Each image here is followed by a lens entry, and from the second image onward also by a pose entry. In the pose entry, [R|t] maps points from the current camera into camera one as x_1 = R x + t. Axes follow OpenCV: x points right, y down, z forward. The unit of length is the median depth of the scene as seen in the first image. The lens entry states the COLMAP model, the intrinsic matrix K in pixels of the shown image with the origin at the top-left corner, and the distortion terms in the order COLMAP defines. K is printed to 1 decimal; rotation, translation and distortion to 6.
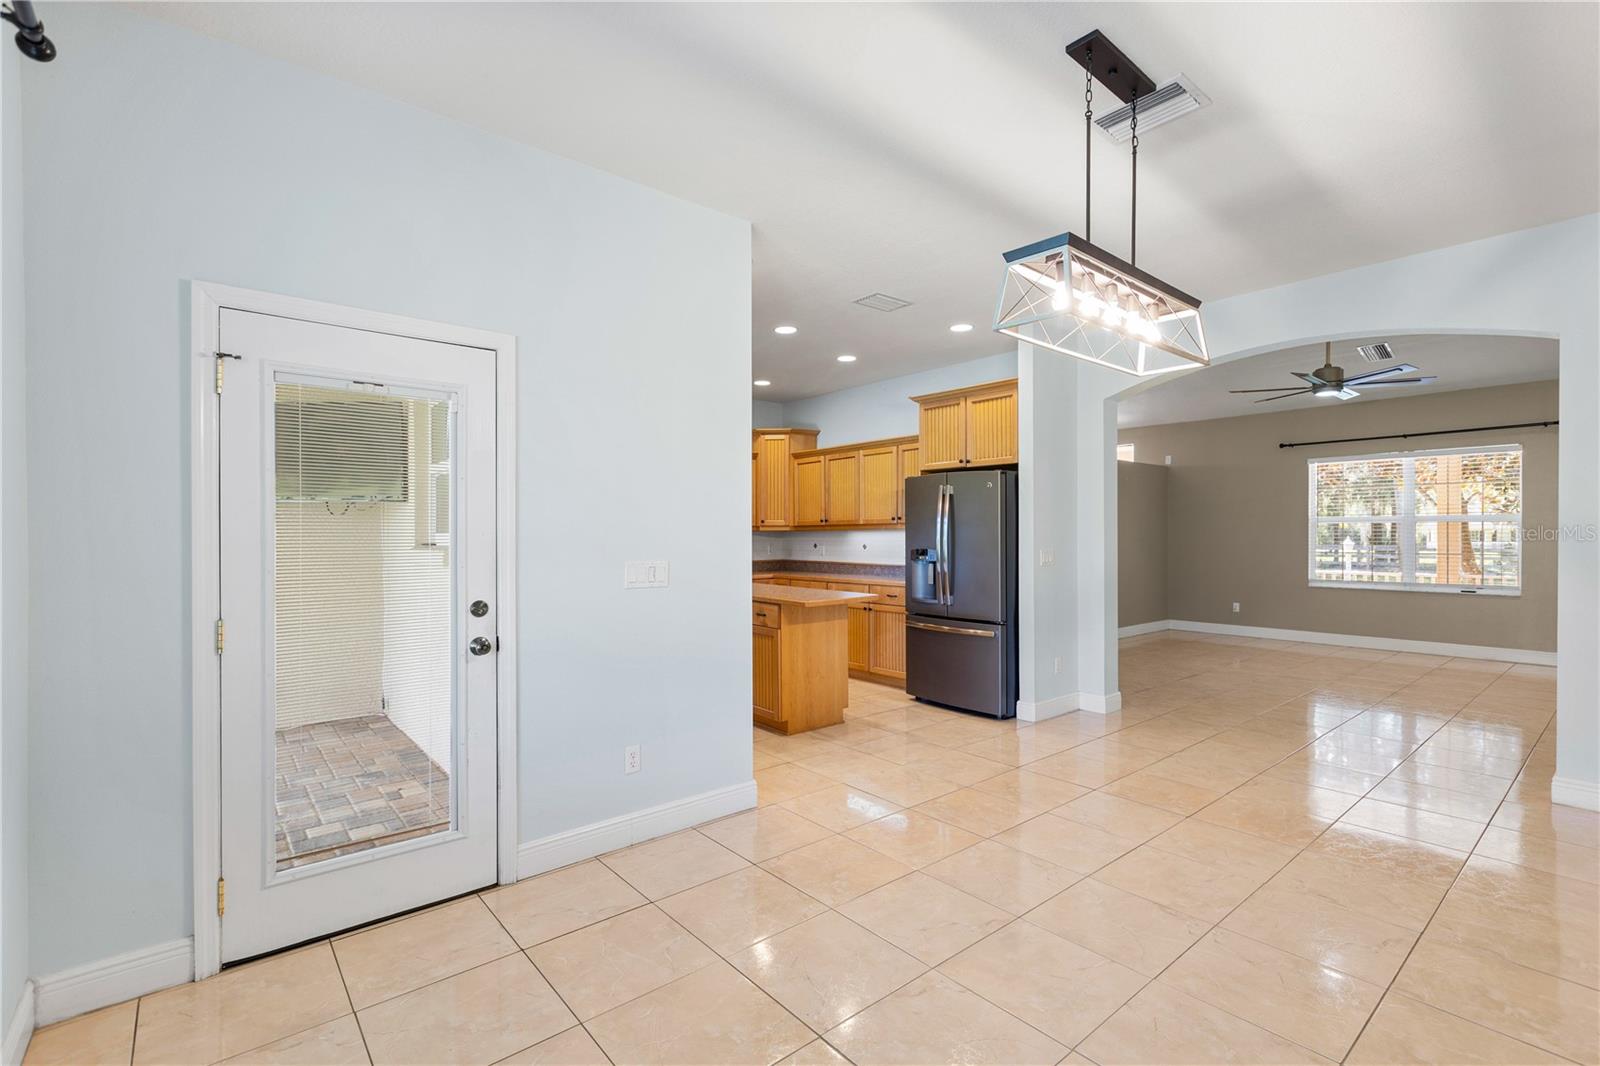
lens RADIAL K [[721.6, 0, 802.5], [0, 721.6, 536.8], [0, 0, 1]] dist [-0.000357, -0.000172]
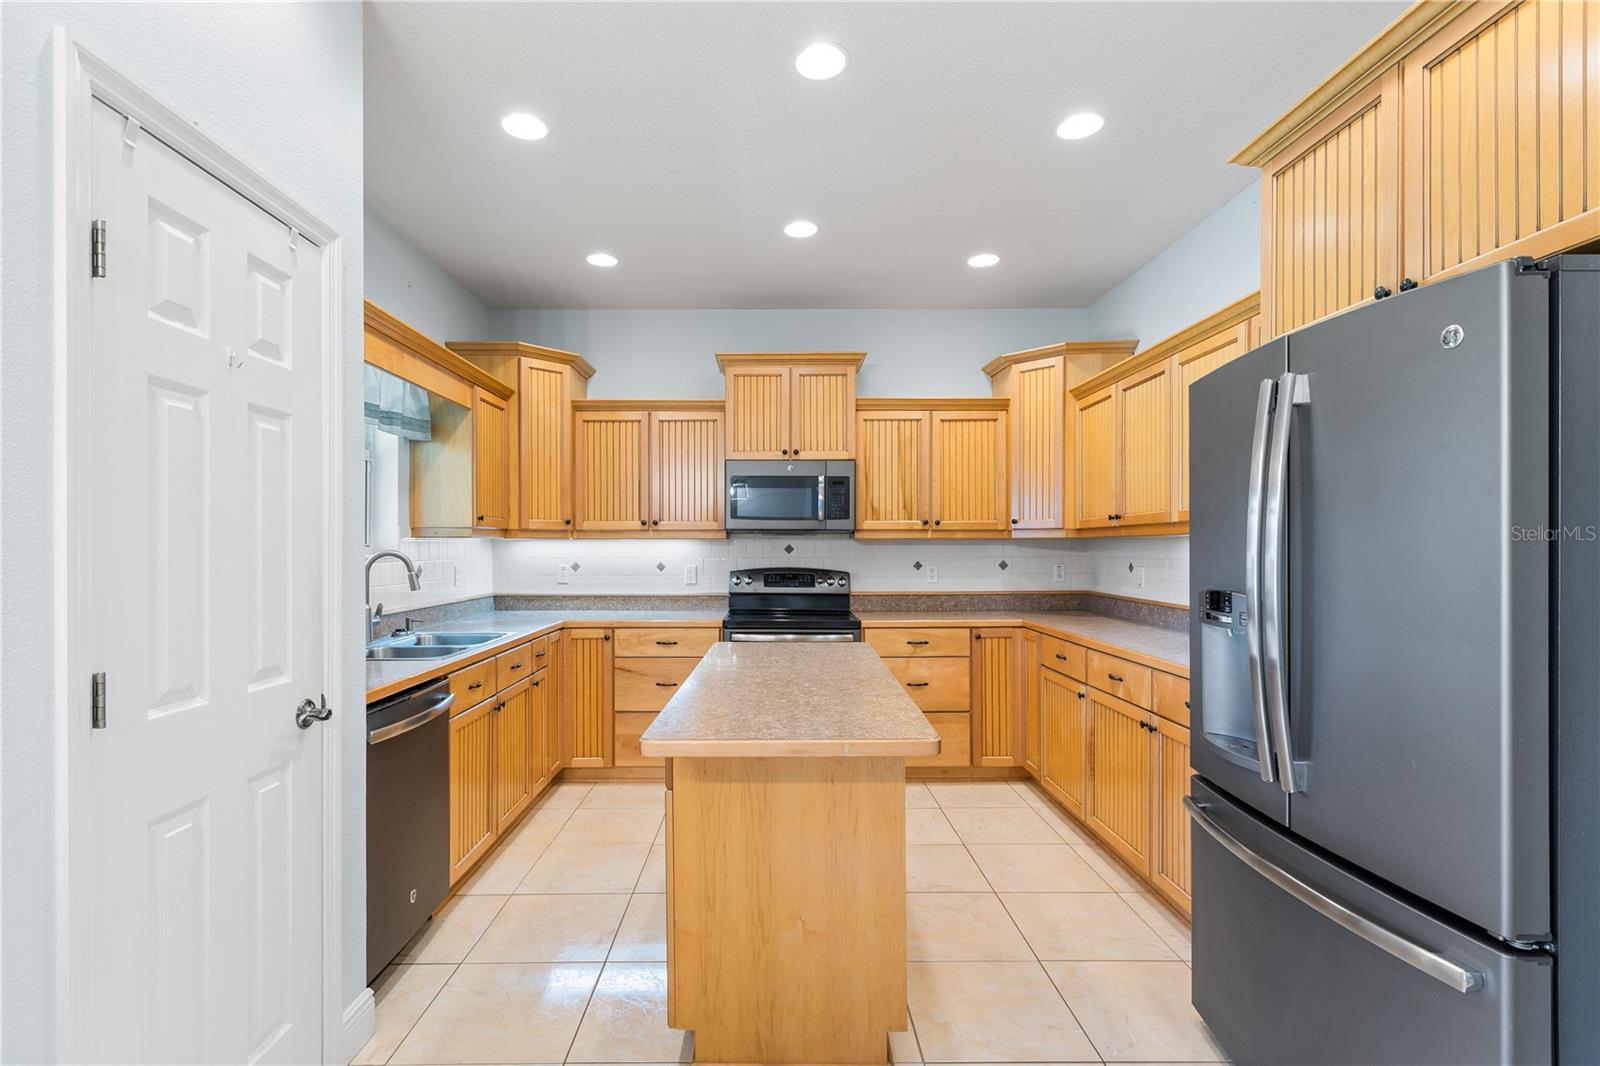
lens RADIAL K [[740.1, 0, 772.5], [0, 740.1, 549.5], [0, 0, 1]] dist [0.000311, 0.000670]
pose [[0.769579, 0.004916, -0.638533, 0.212806], [-0.003123, 0.999987, 0.003935, -0.002194], [0.638544, -0.001034, 0.769584, 0.589741]]
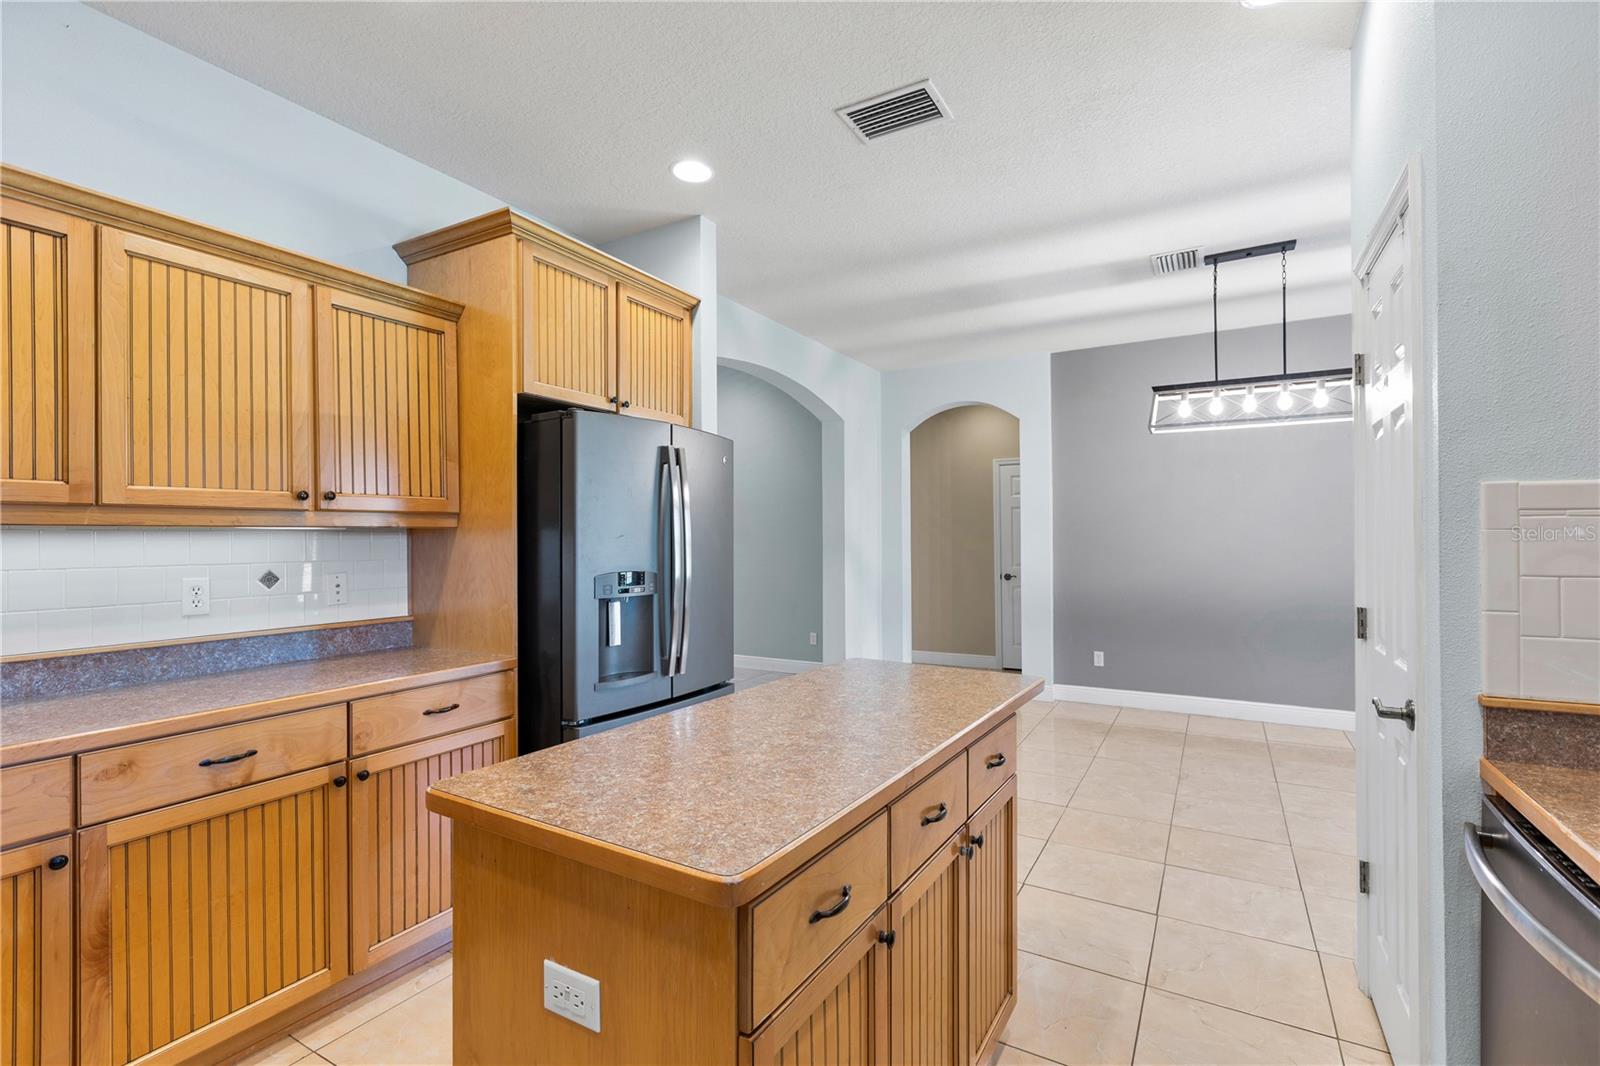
lens RADIAL K [[721.6, 0, 802.5], [0, 721.6, 536.8], [0, 0, 1]] dist [-0.000357, -0.000172]
pose [[-0.344621, 0.008138, 0.938707, -0.300243], [0.008916, 0.999946, -0.005396, -0.002525], [-0.938700, 0.006510, -0.344675, 1.008726]]
